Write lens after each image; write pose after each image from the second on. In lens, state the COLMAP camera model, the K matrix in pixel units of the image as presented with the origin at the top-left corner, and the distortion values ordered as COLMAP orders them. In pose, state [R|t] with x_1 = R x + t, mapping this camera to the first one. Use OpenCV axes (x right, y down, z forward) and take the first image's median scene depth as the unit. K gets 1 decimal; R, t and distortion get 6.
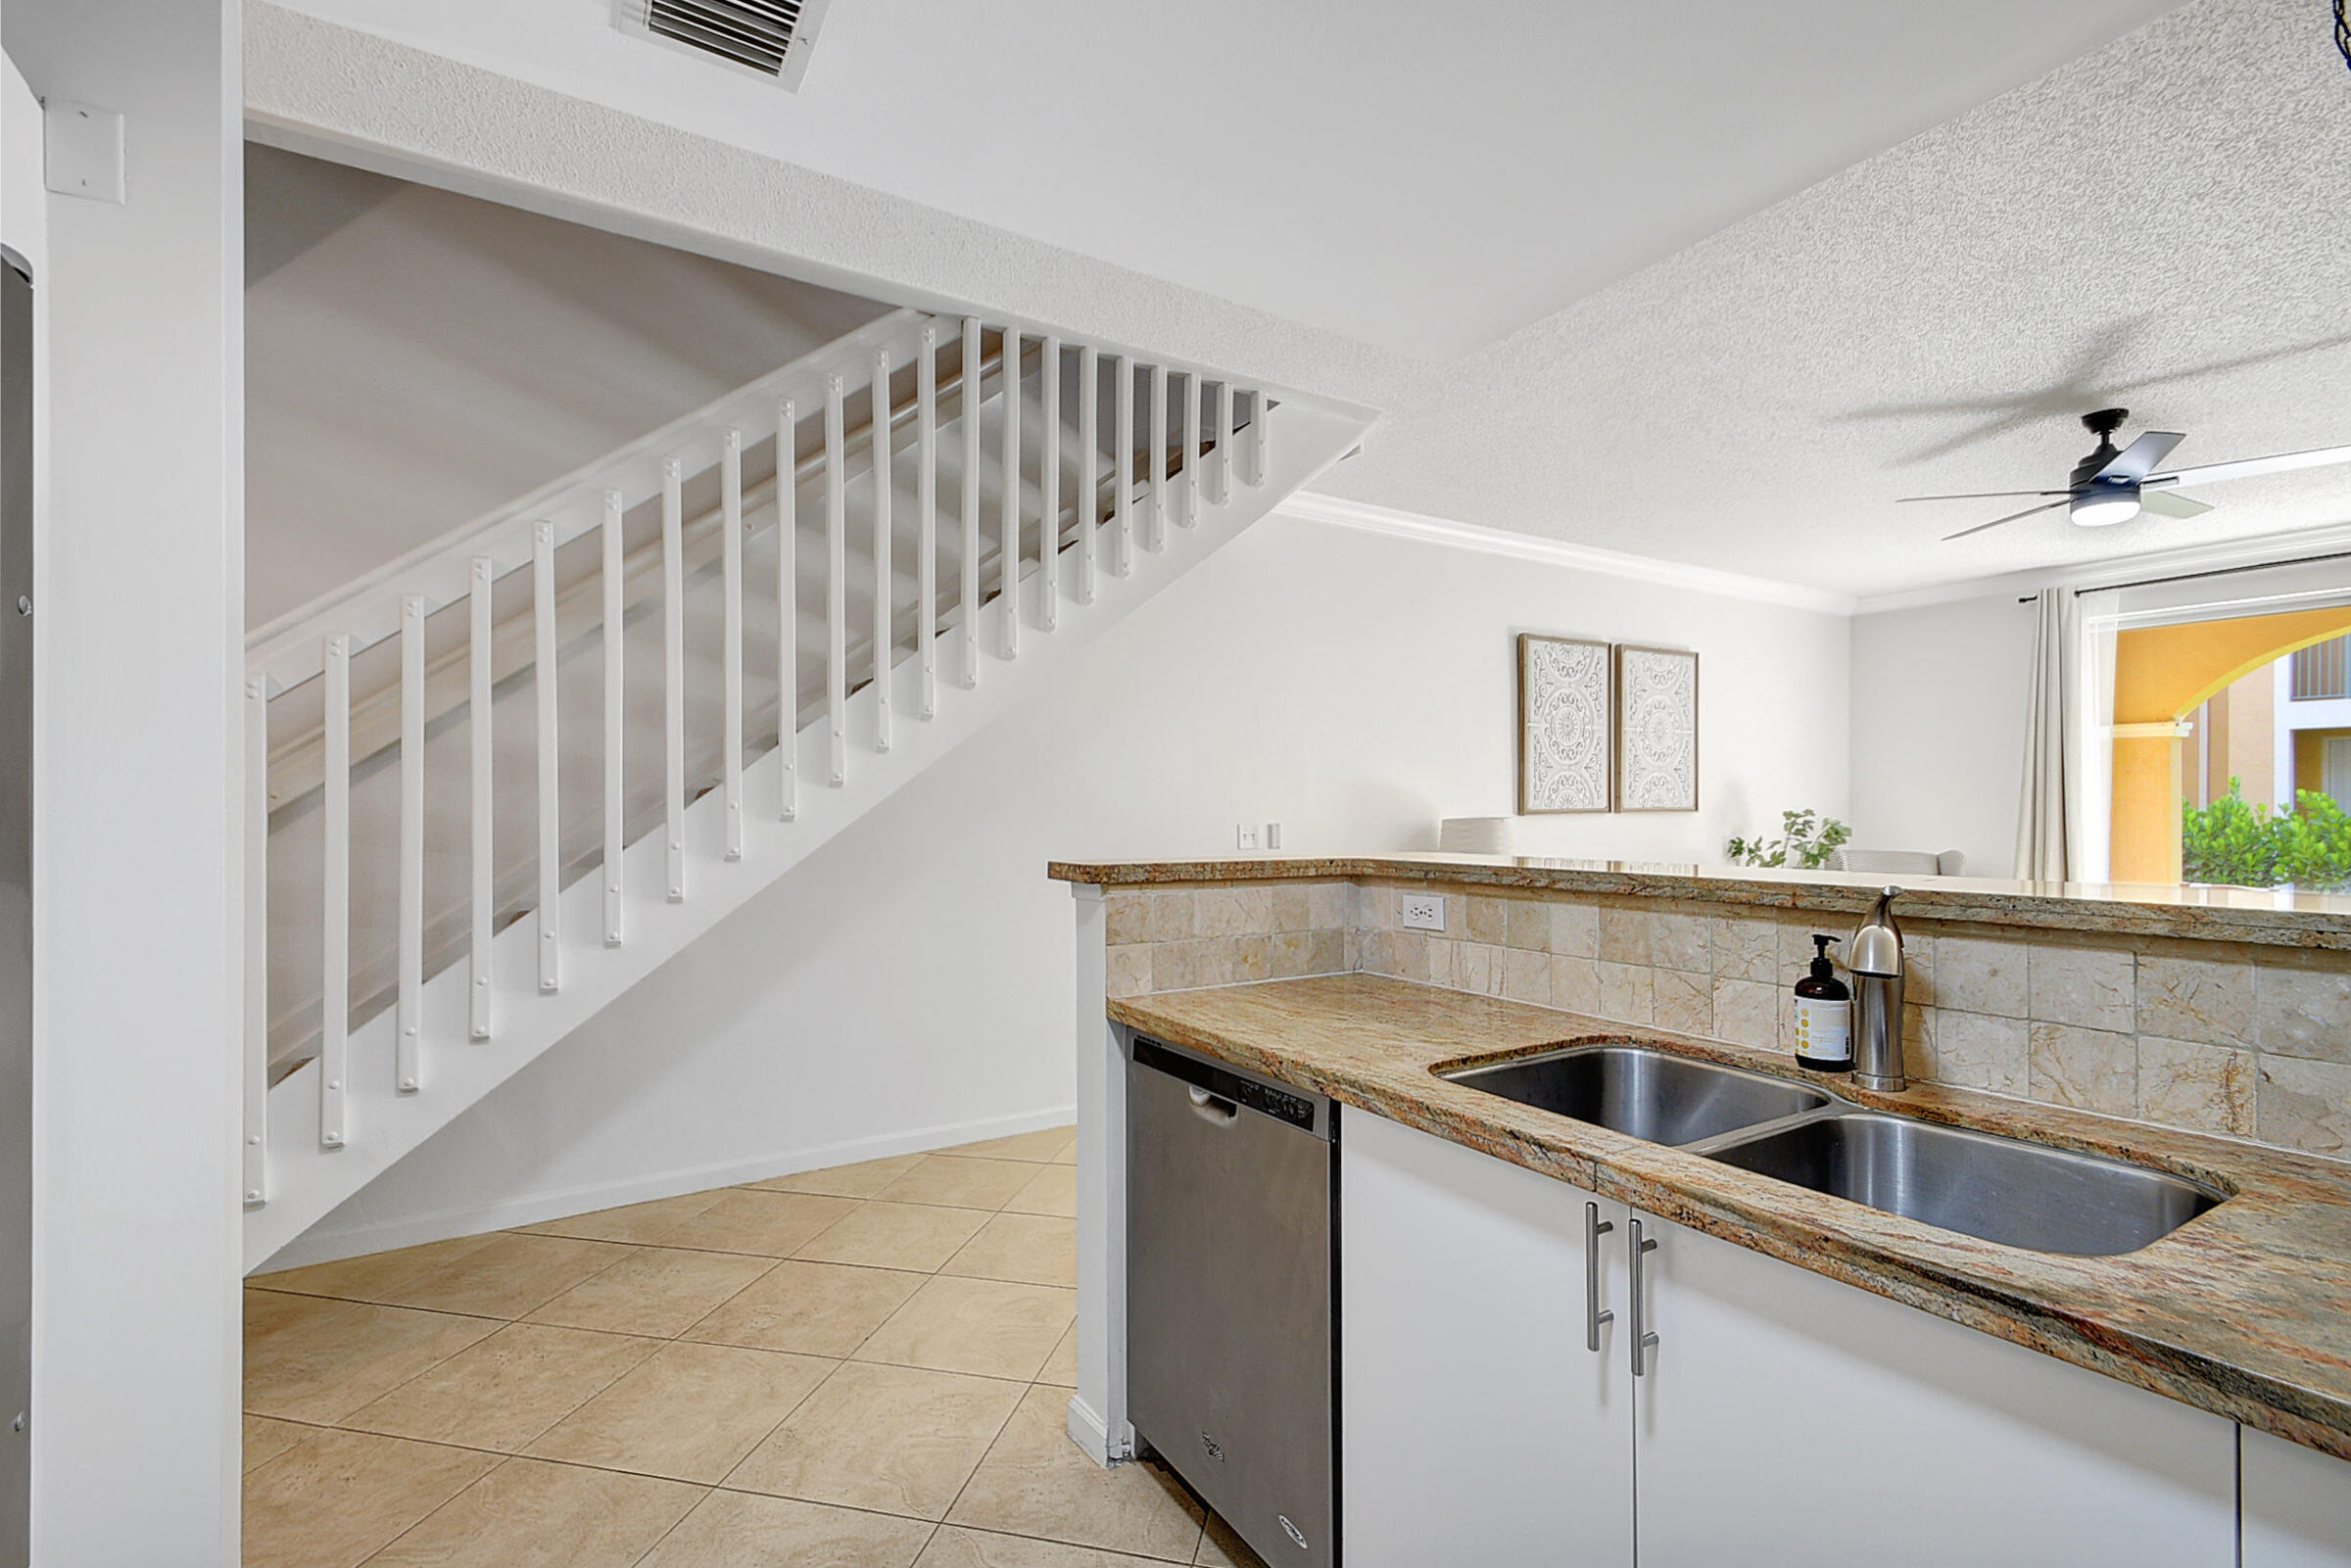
lens RADIAL K [[1072.4, 0, 1148.3], [0, 1072.4, 817.4], [0, 0, 1]] dist [0.008707, -0.006522]
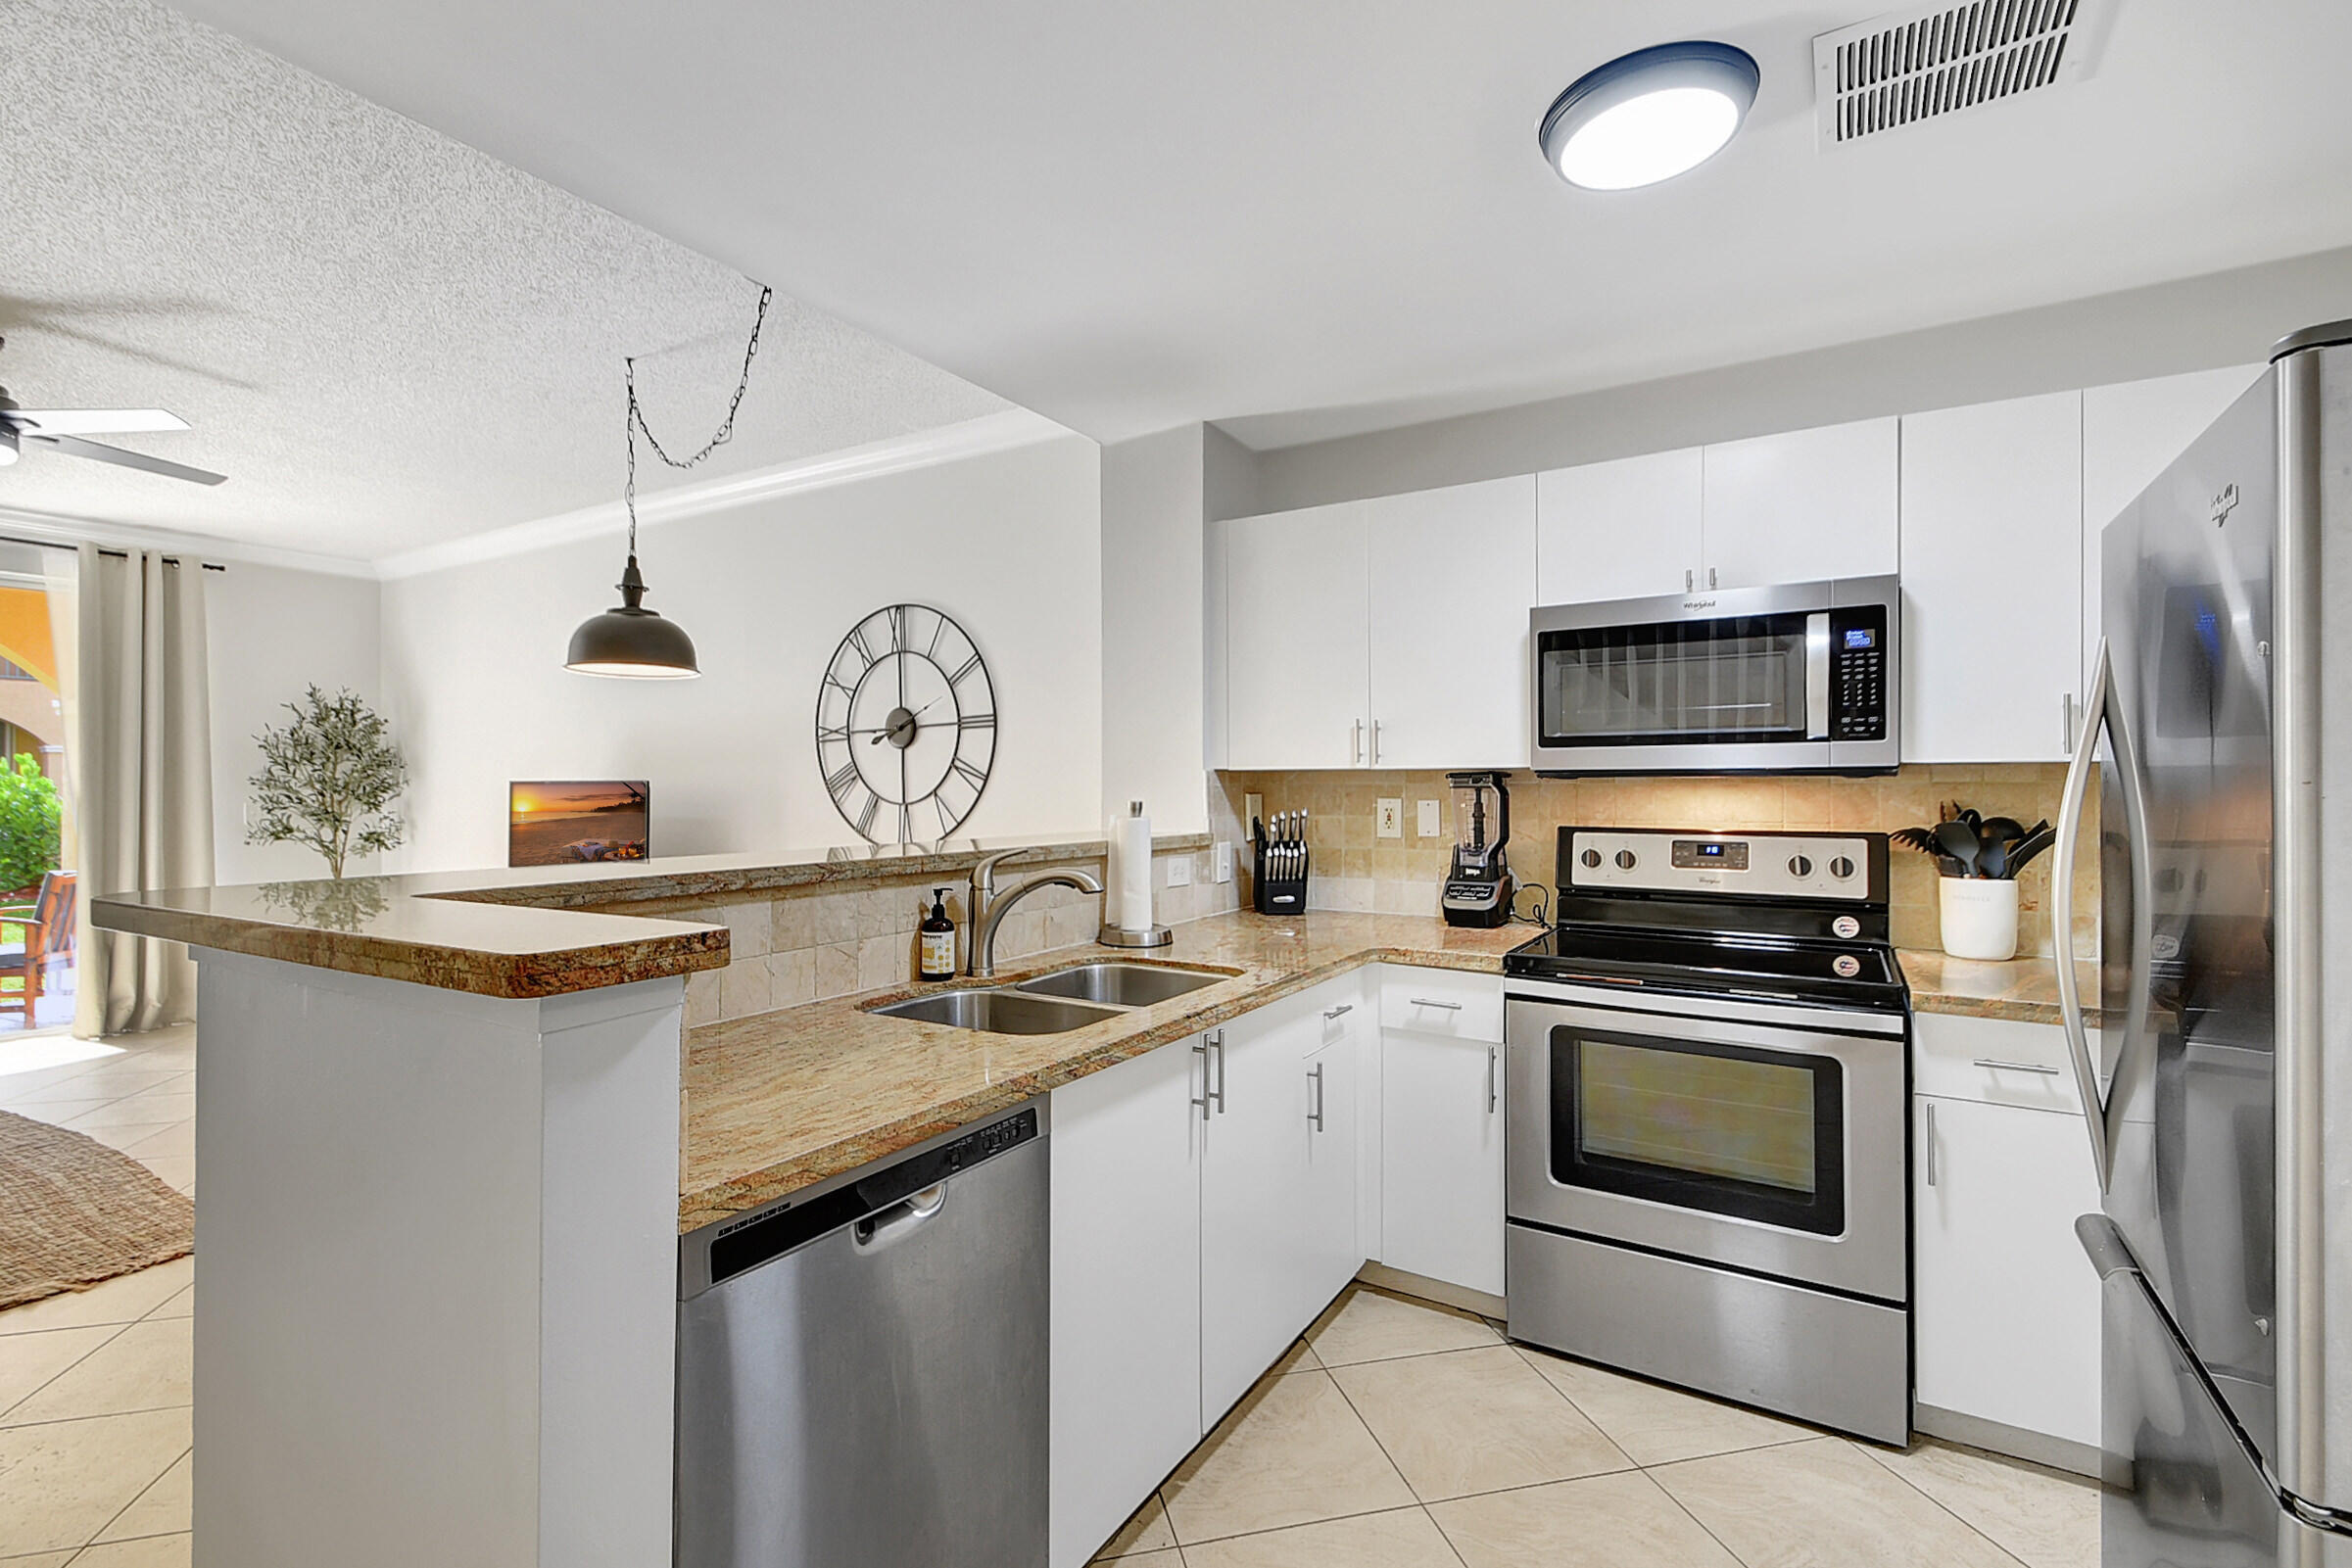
lens RADIAL K [[1072.9, 0, 1164.9], [0, 1072.9, 783.3], [0, 0, 1]] dist [0.008707, -0.006522]
pose [[-0.476400, 0.004991, 0.879214, -0.225952], [0.007860, 0.999968, -0.001417, -0.008297], [-0.879193, 0.006235, -0.476424, 0.399310]]
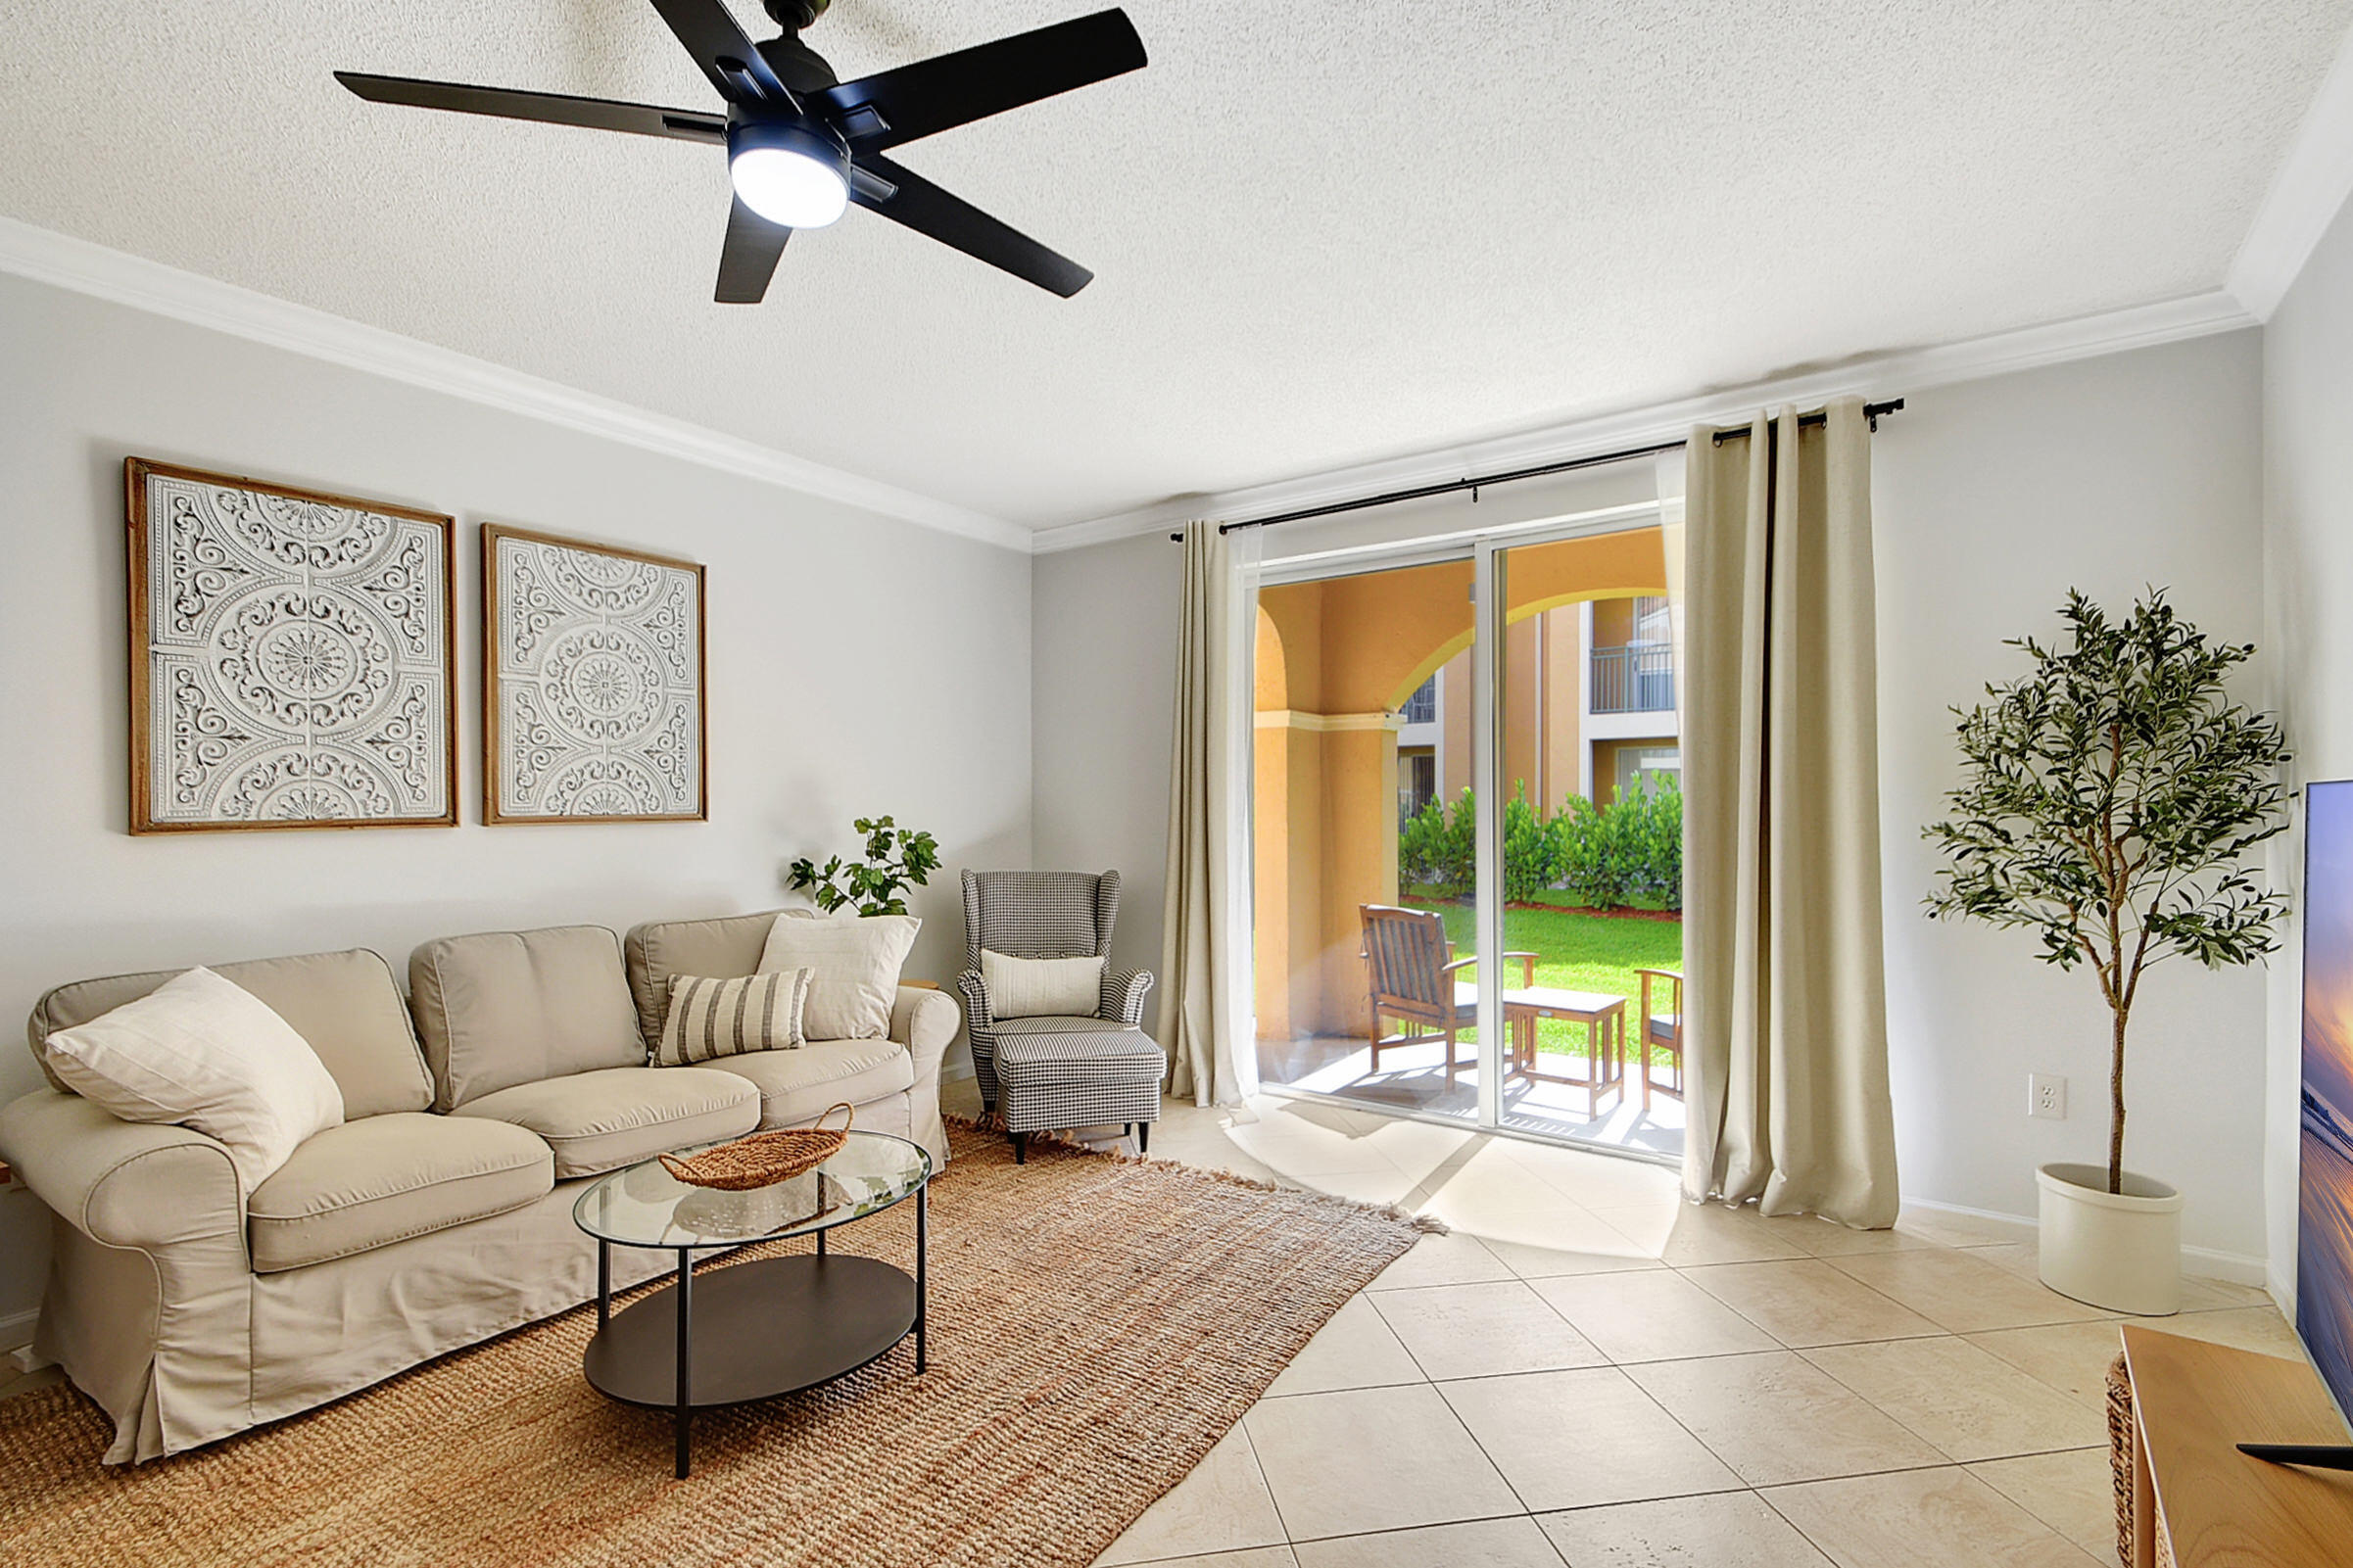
lens RADIAL K [[1073.3, 0, 1240.9], [0, 1073.3, 809.4], [0, 0, 1]] dist [0.008707, -0.006522]
pose [[0.901141, 0.001058, 0.433525, 0.587342], [0.000516, 0.999994, -0.003514, -0.010503], [-0.433526, 0.003390, 0.901135, 0.341050]]
